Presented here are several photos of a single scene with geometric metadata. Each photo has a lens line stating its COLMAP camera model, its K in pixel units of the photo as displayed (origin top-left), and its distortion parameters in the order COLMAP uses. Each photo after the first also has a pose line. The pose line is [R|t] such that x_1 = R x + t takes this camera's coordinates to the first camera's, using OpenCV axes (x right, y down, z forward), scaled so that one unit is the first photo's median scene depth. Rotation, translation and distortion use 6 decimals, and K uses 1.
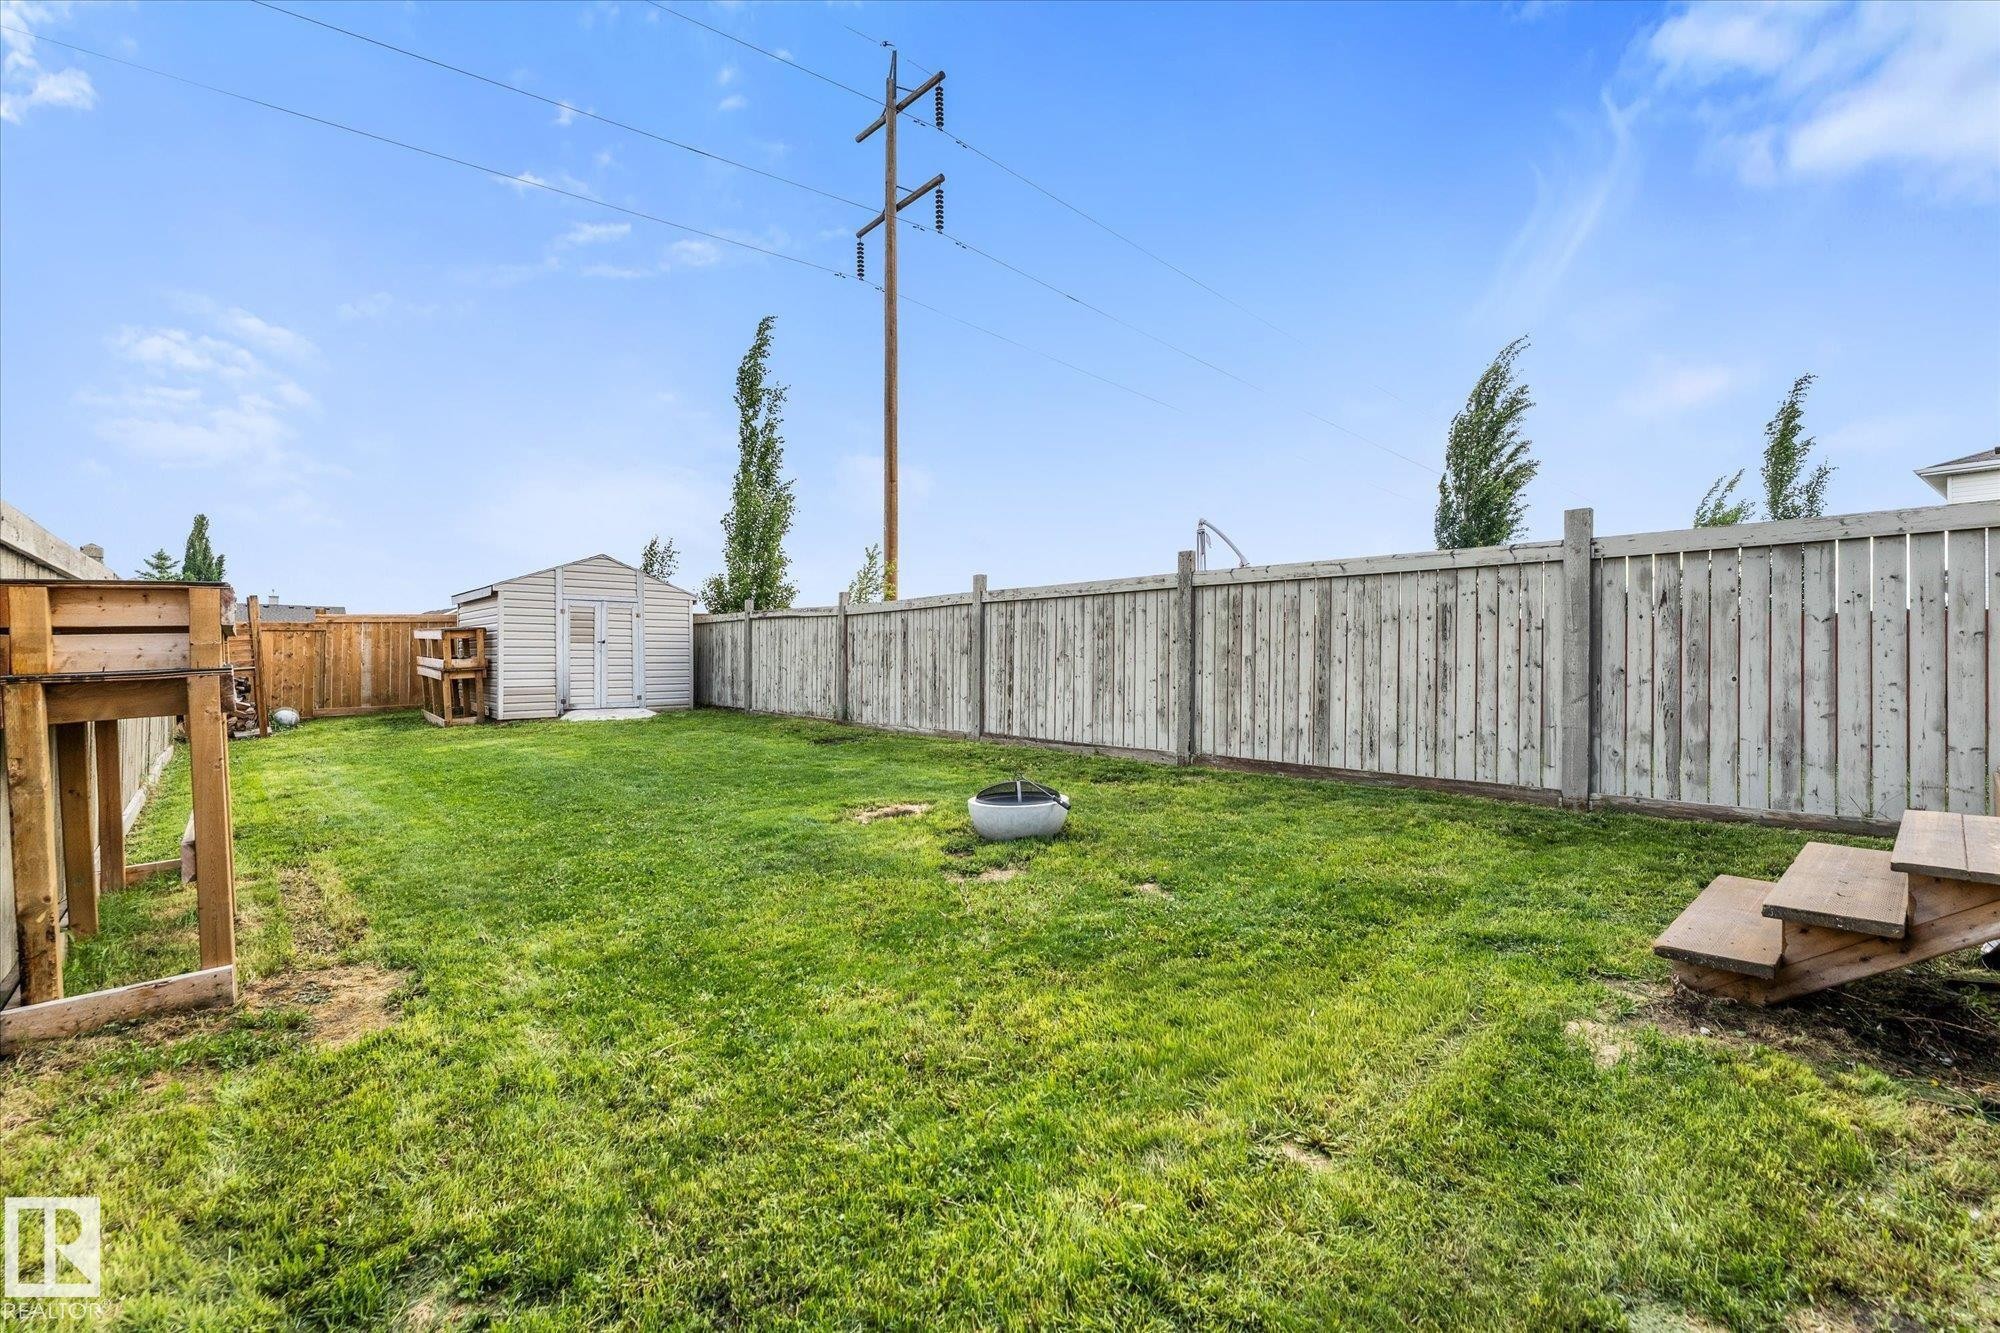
lens RADIAL K [[827.4, 0, 999.9], [0, 827.4, 682.4], [0, 0, 1]] dist [-0.001304, -0.000191]
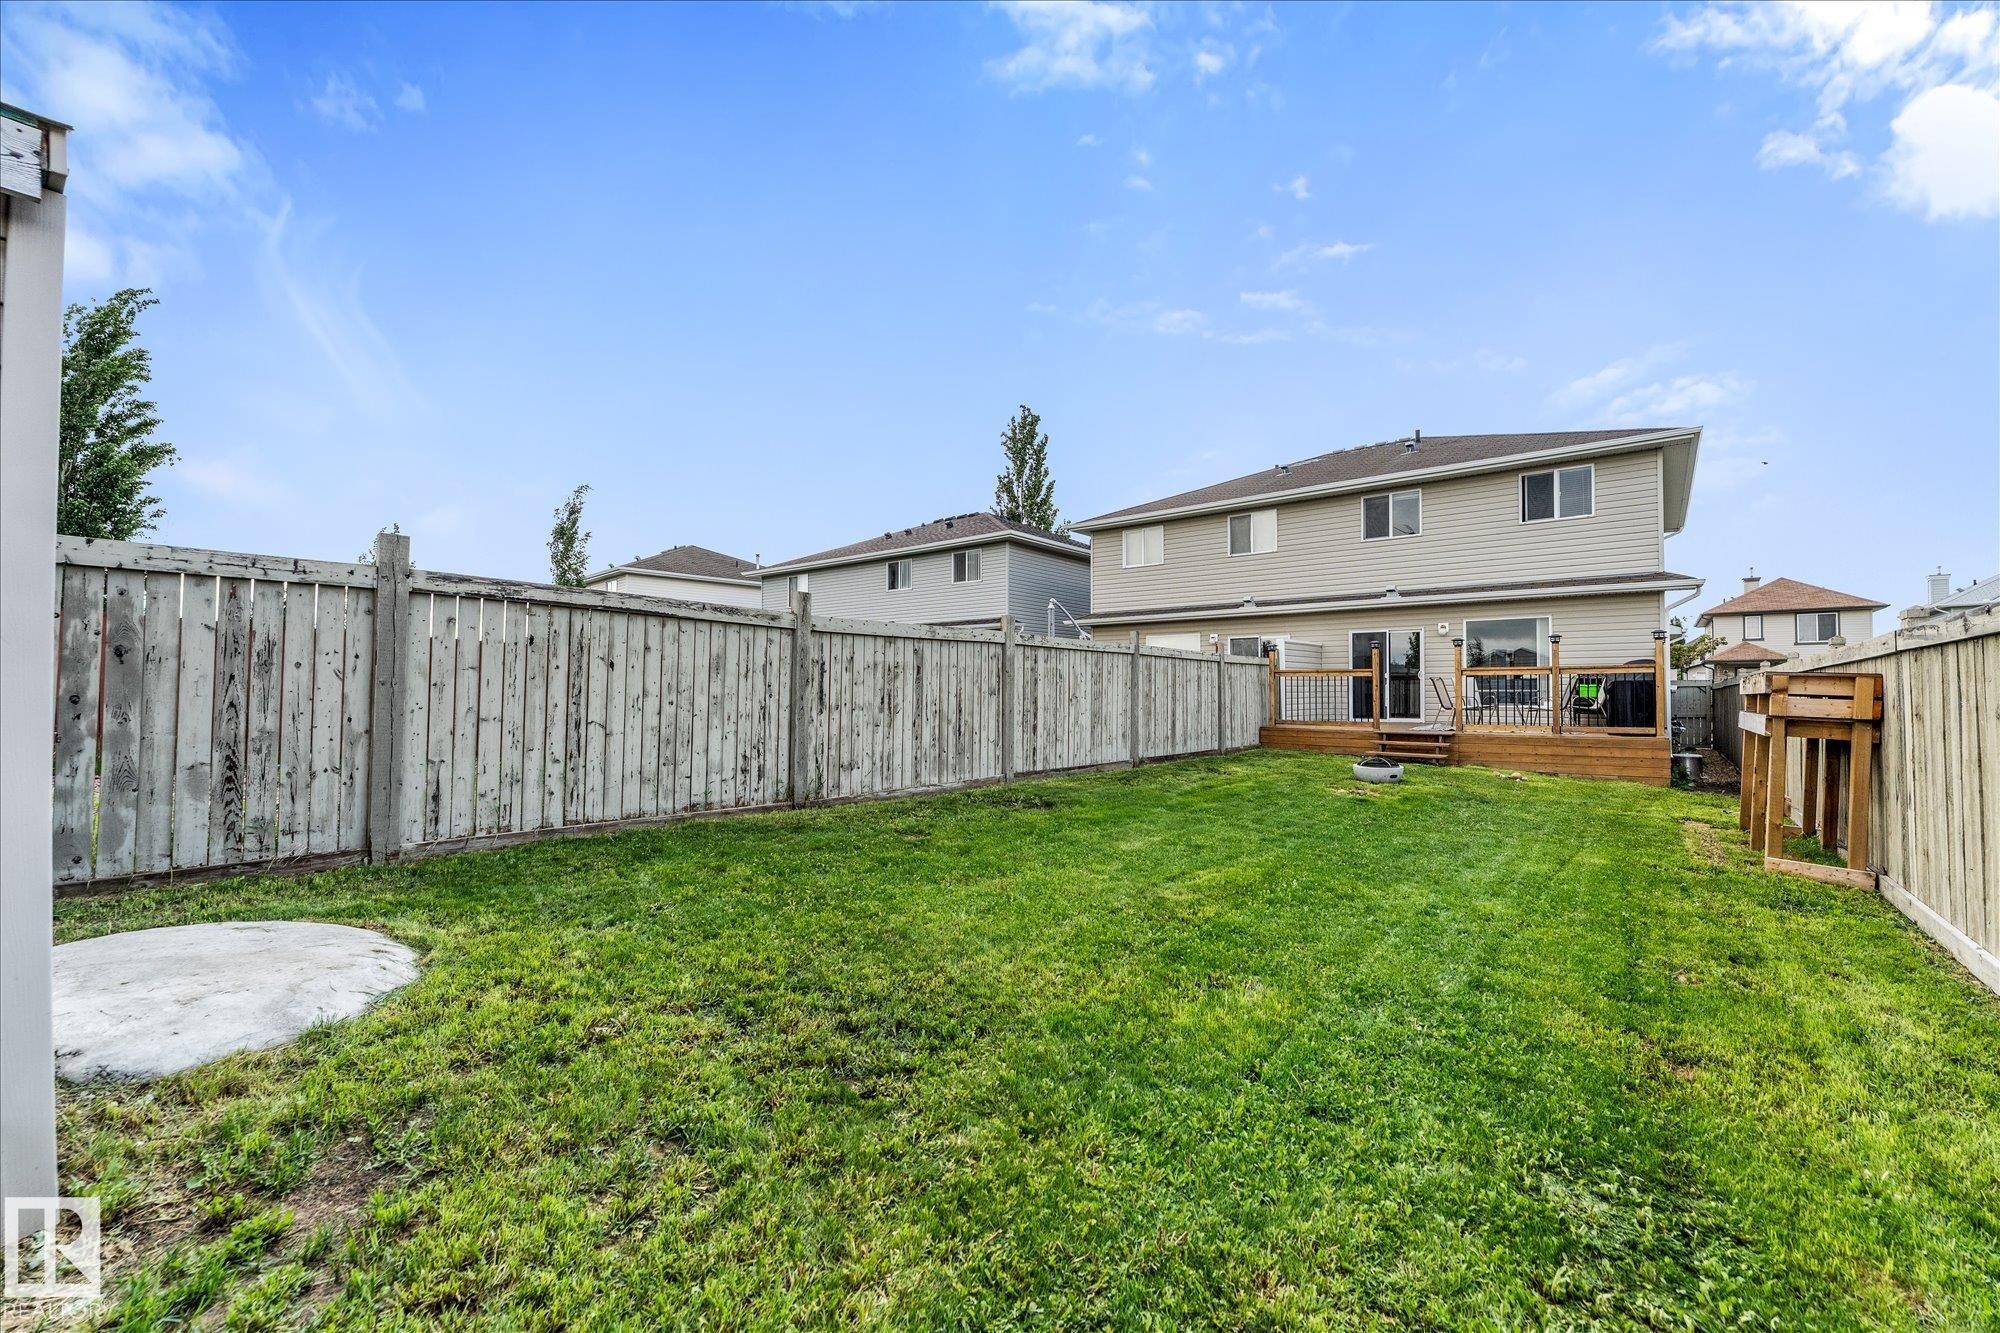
lens RADIAL K [[791.7, 0, 1000.0], [0, 791.7, 666.5], [0, 0, 1]] dist [0.000040, -0.000002]
pose [[-0.127212, 0.030385, 0.991410, -0.937836], [0.018886, 0.999424, -0.028208, -0.040652], [-0.991696, 0.015136, -0.127713, 1.097235]]
